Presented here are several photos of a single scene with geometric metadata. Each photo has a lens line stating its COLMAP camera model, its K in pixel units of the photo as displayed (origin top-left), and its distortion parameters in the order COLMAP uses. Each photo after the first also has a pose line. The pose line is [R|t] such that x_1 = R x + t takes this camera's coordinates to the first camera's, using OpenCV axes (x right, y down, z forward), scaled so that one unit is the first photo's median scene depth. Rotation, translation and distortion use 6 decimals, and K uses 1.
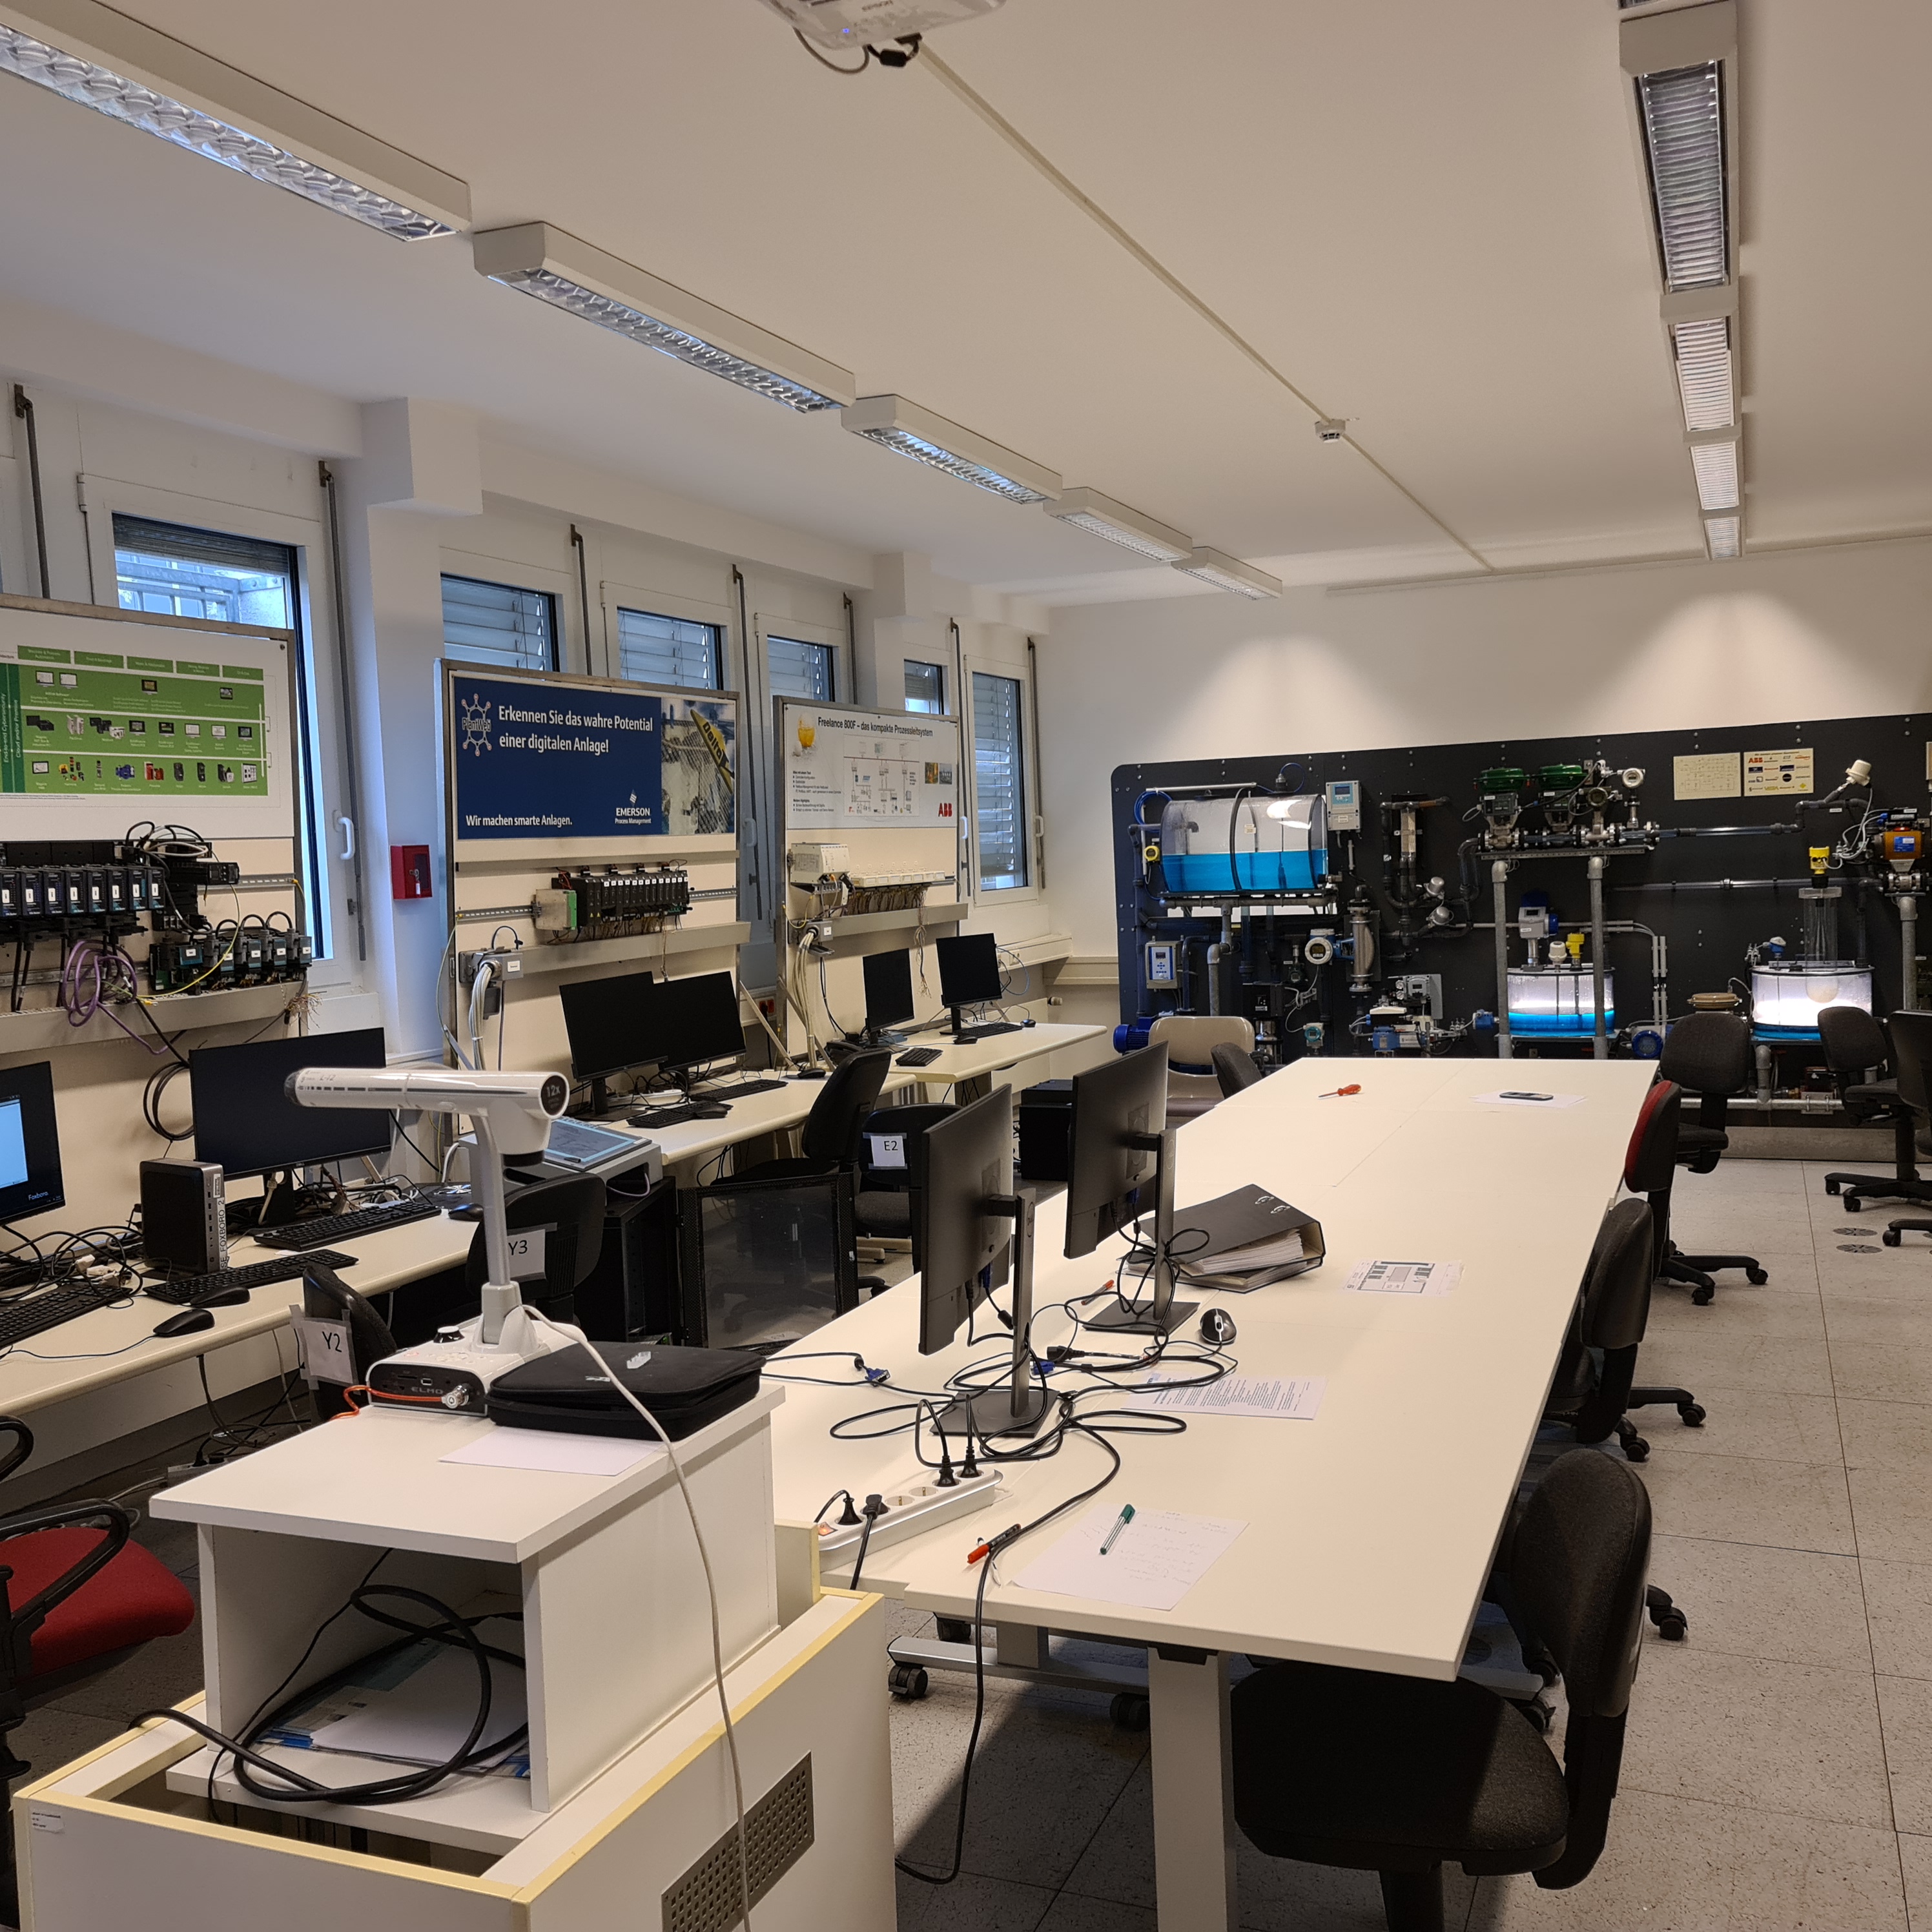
lens RADIAL K [[1866.2, 0, 966.9], [0, 1866.2, 965.9], [0, 0, 1]] dist [0.049385, 0.000000]
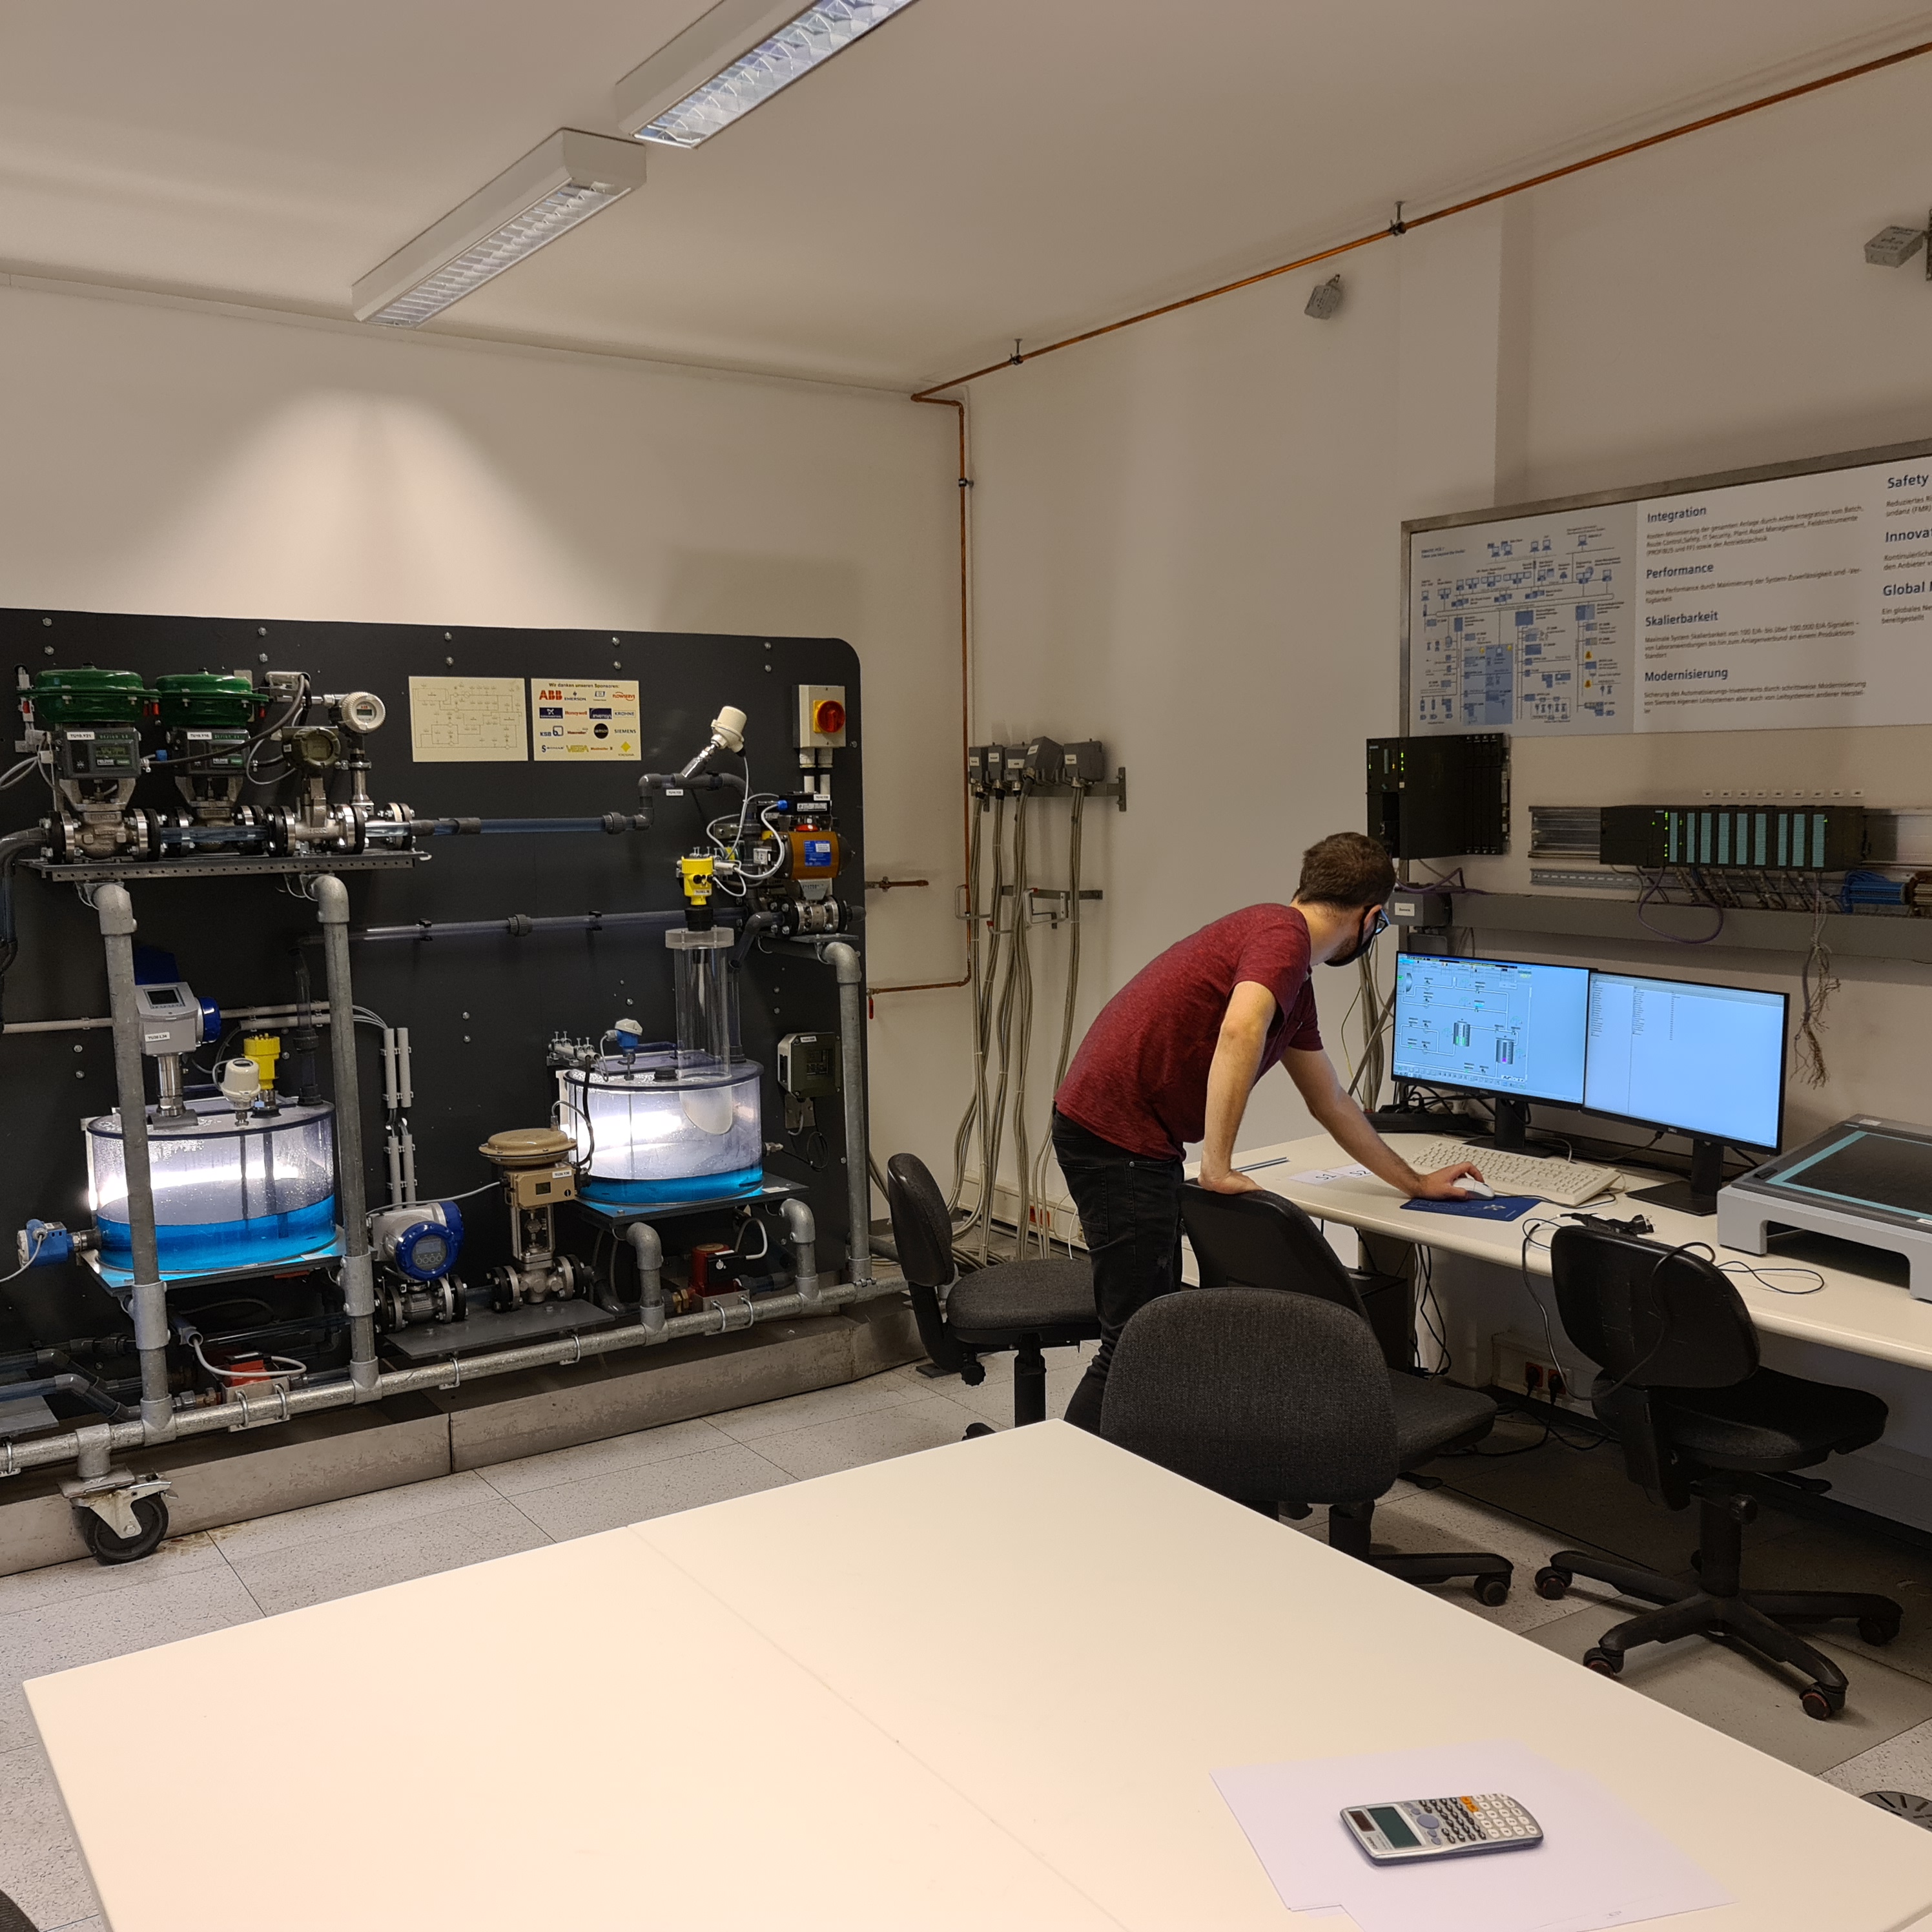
lens RADIAL K [[1866.2, 0, 967.6], [0, 1866.2, 981.3], [0, 0, 1]] dist [0.049385, 0.000000]
pose [[0.540094, -0.056231, 0.839724, 0.025753], [0.043550, 0.998296, 0.038840, -0.042555], [-0.840477, 0.015593, 0.541623, 0.607238]]
